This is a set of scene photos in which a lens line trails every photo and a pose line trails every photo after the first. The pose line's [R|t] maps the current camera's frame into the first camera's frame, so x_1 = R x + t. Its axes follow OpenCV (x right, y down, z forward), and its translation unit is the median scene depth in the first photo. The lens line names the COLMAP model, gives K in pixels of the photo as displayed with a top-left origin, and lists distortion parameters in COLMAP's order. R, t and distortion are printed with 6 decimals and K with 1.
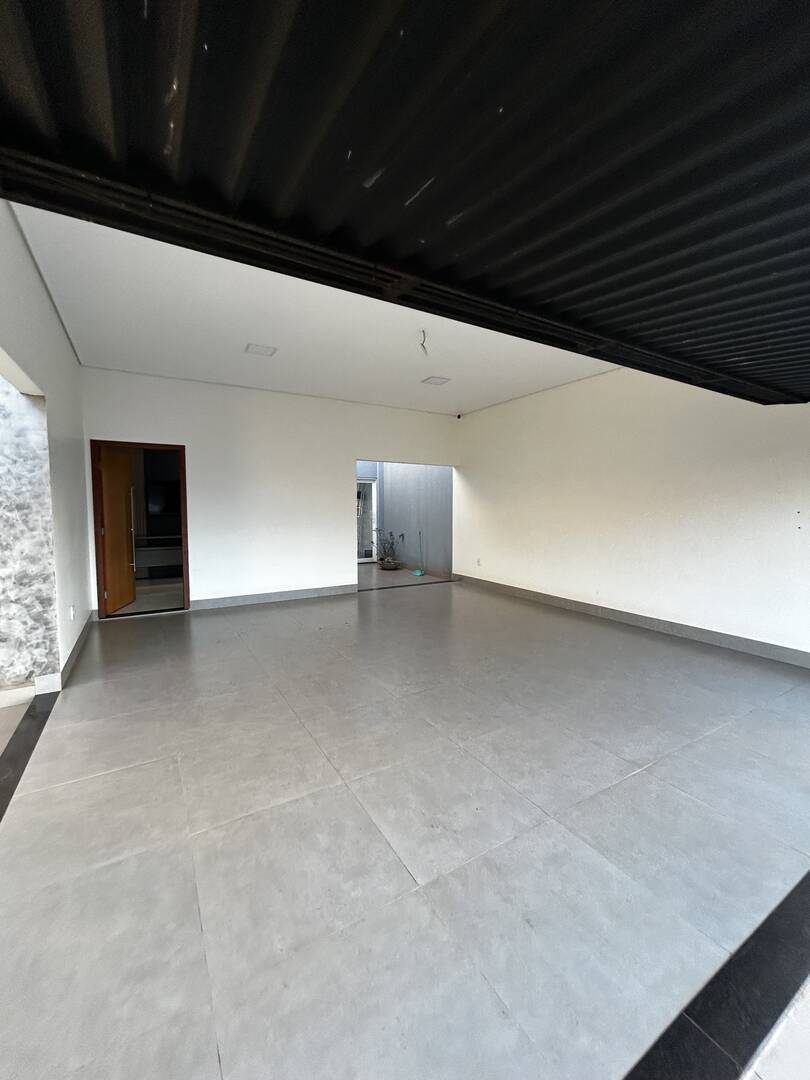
lens RADIAL K [[436.1, 0, 405.6], [0, 436.1, 537.4], [0, 0, 1]] dist [0.000554, 0.000730]
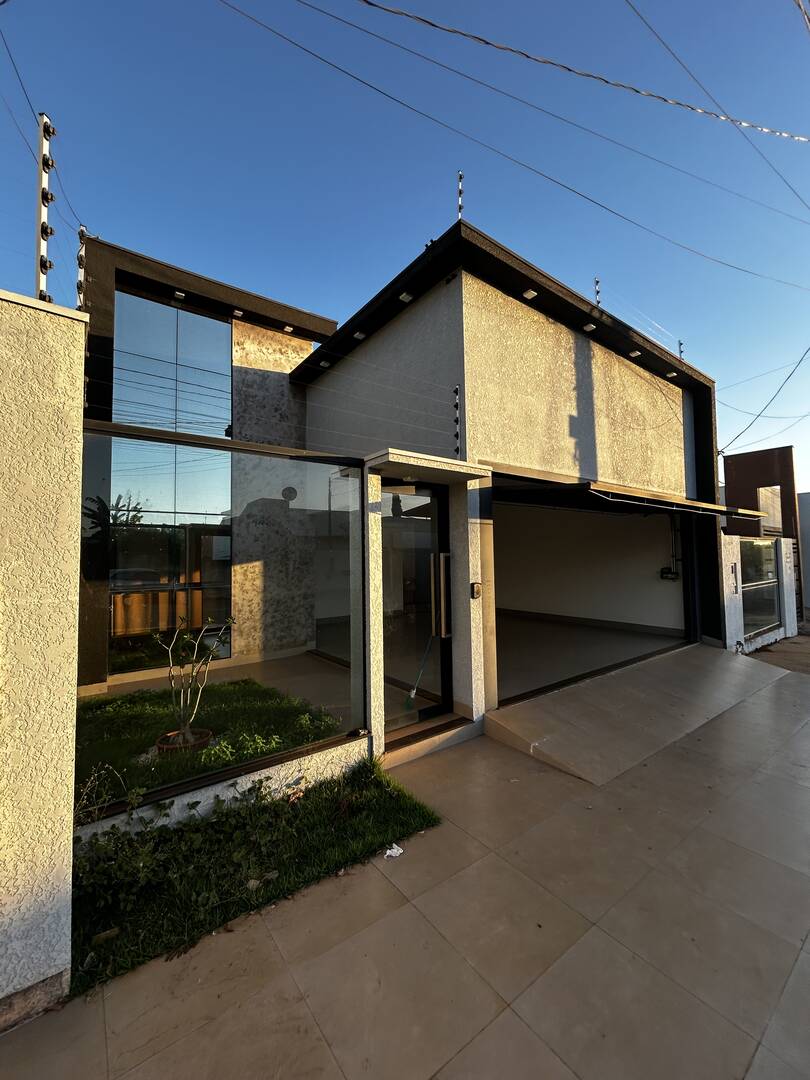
lens RADIAL K [[436.1, 0, 403.2], [0, 436.1, 535.6], [0, 0, 1]] dist [0.000554, 0.000730]
pose [[0.994173, -0.006624, 0.107590, -0.614072], [0.019466, 0.992734, -0.118748, 0.062814], [-0.106022, 0.120150, 0.987078, -1.281310]]
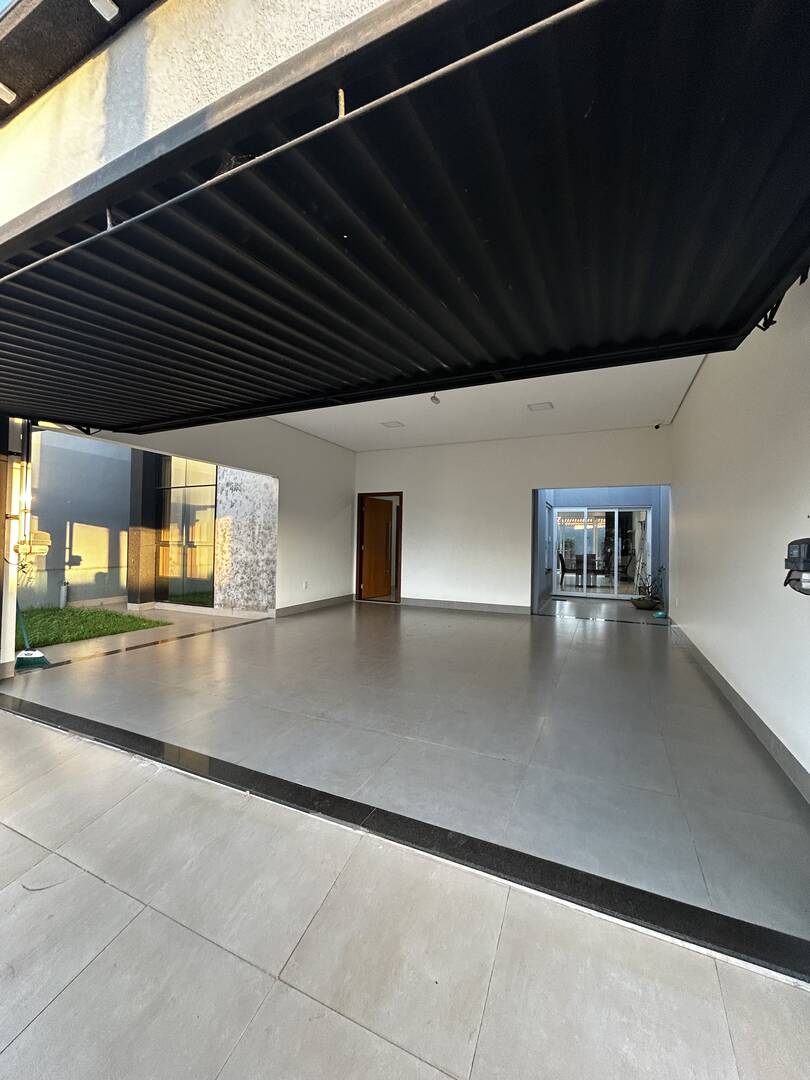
lens RADIAL K [[436.1, 0, 402.8], [0, 436.1, 537.3], [0, 0, 1]] dist [0.000554, 0.000730]
pose [[0.561057, -0.001642, -0.827776, 1.284523], [-0.073022, 0.996001, -0.051469, 0.037883], [0.824550, 0.089323, 0.558694, 0.330837]]
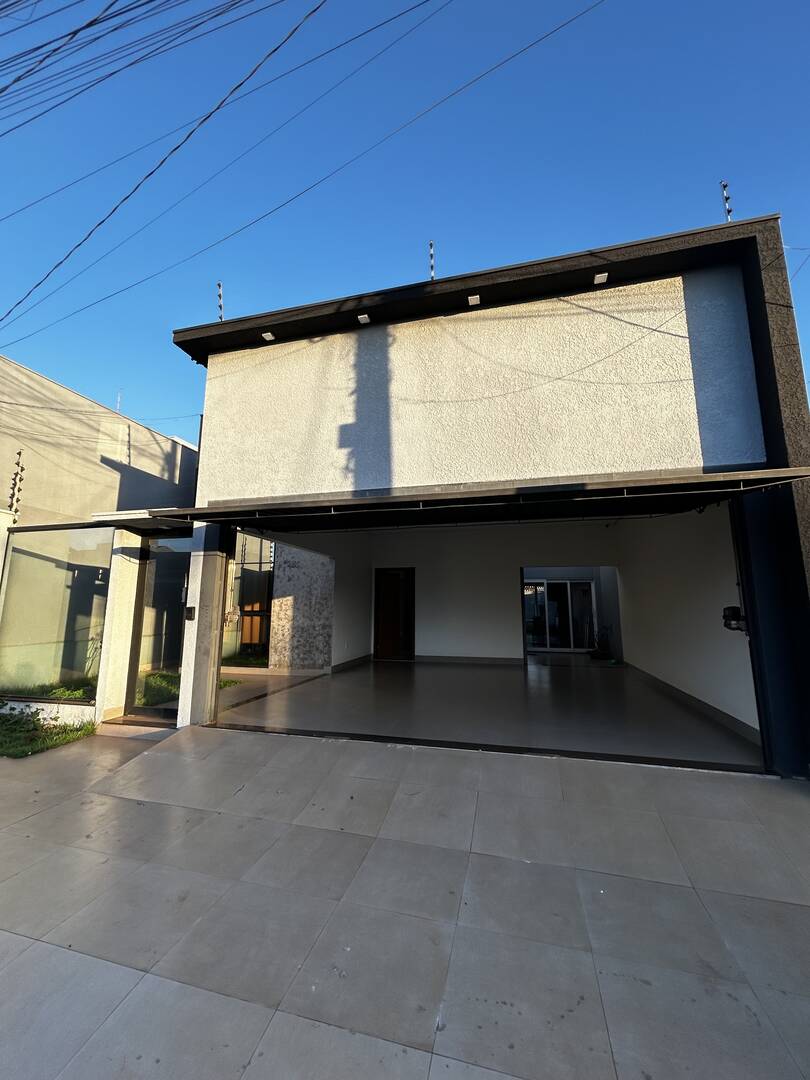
lens RADIAL K [[436.1, 0, 403.5], [0, 436.1, 536.9], [0, 0, 1]] dist [0.000554, 0.000730]
pose [[0.697456, -0.113637, -0.707561, 1.379774], [-0.054001, 0.976206, -0.210013, 0.095201], [0.714590, 0.184684, 0.674724, -0.533908]]
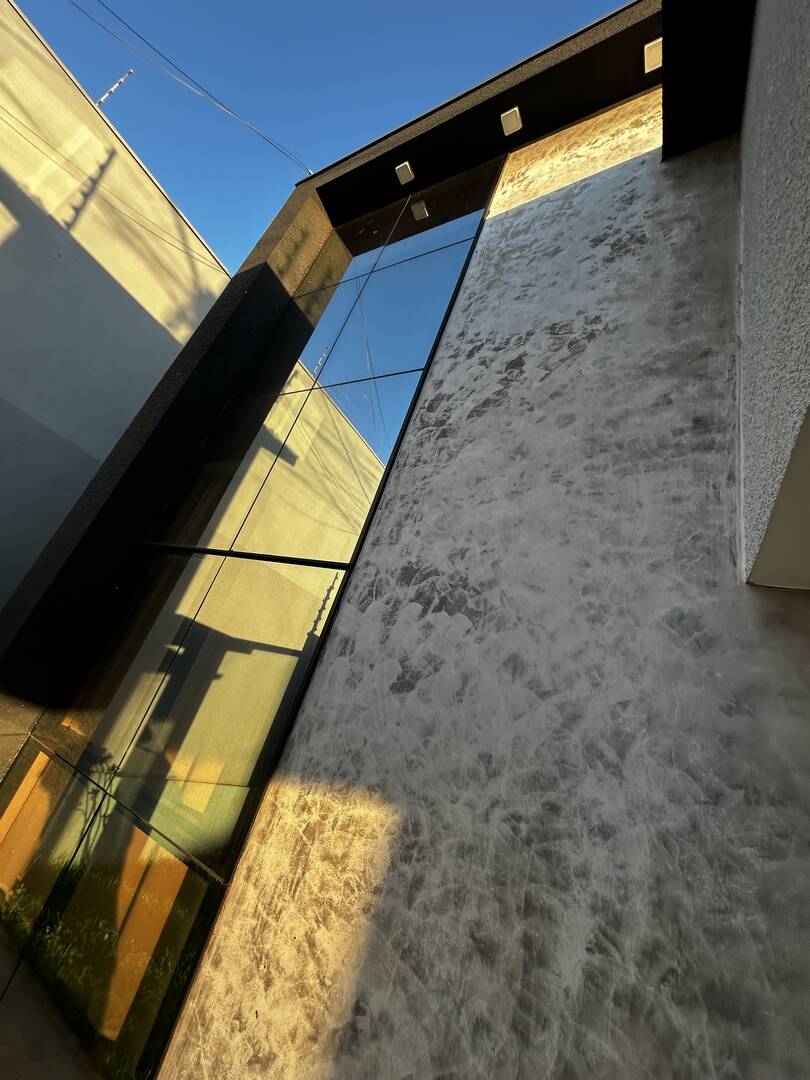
lens RADIAL K [[436.1, 0, 404.9], [0, 436.1, 538.0], [0, 0, 1]] dist [0.000554, 0.000730]
pose [[0.490284, -0.201649, -0.847915, -0.700659], [-0.353620, 0.843169, -0.404992, -0.125432], [0.796602, 0.498401, 0.342085, 0.636759]]
